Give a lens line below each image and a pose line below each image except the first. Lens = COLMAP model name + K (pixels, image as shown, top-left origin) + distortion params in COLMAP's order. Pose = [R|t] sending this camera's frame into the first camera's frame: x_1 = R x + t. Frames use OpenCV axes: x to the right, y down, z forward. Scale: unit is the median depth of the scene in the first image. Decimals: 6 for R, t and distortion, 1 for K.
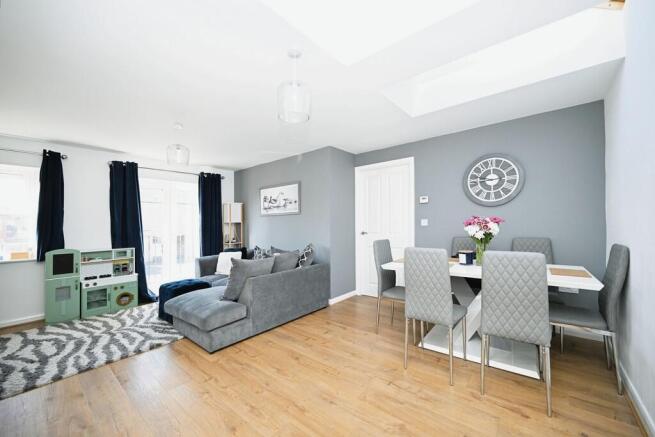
lens RADIAL K [[256.6, 0, 328.2], [0, 256.6, 215.2], [0, 0, 1]] dist [0.000163, -0.000233]
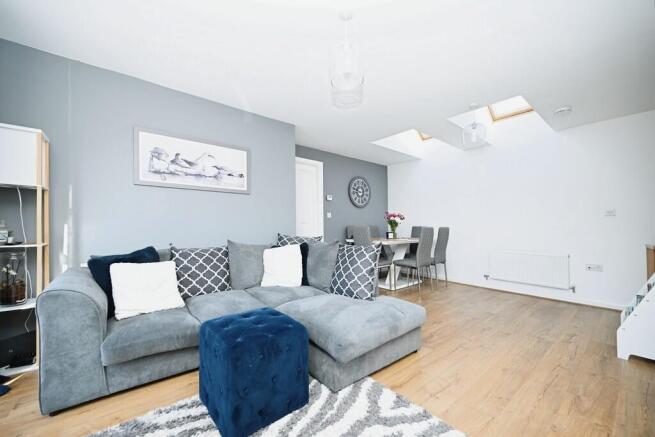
lens RADIAL K [[259.3, 0, 324.7], [0, 259.3, 214.8], [0, 0, 1]] dist [0.000043, 0.000199]
pose [[0.192623, 0.061353, 0.979353, -1.075679], [-0.045177, 0.997540, -0.053607, 0.114249], [-0.980232, -0.033919, 0.194921, 0.889120]]
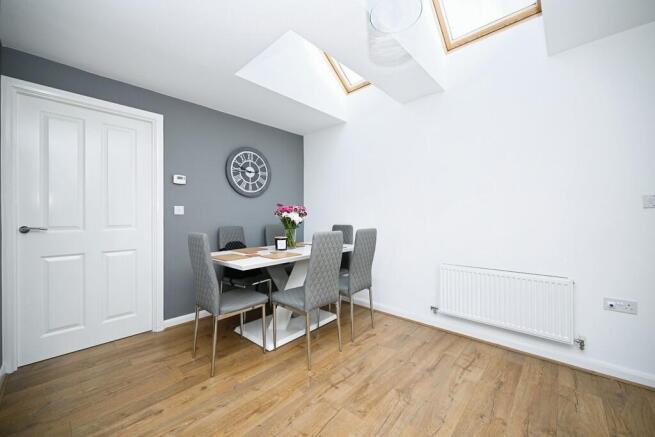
lens RADIAL K [[256.6, 0, 328.2], [0, 256.6, 215.2], [0, 0, 1]] dist [0.000163, -0.000233]
pose [[0.054722, 0.026024, 0.998162, -0.401478], [-0.026908, 0.999336, -0.024579, 0.058108], [-0.998139, -0.025514, 0.055386, 0.611588]]
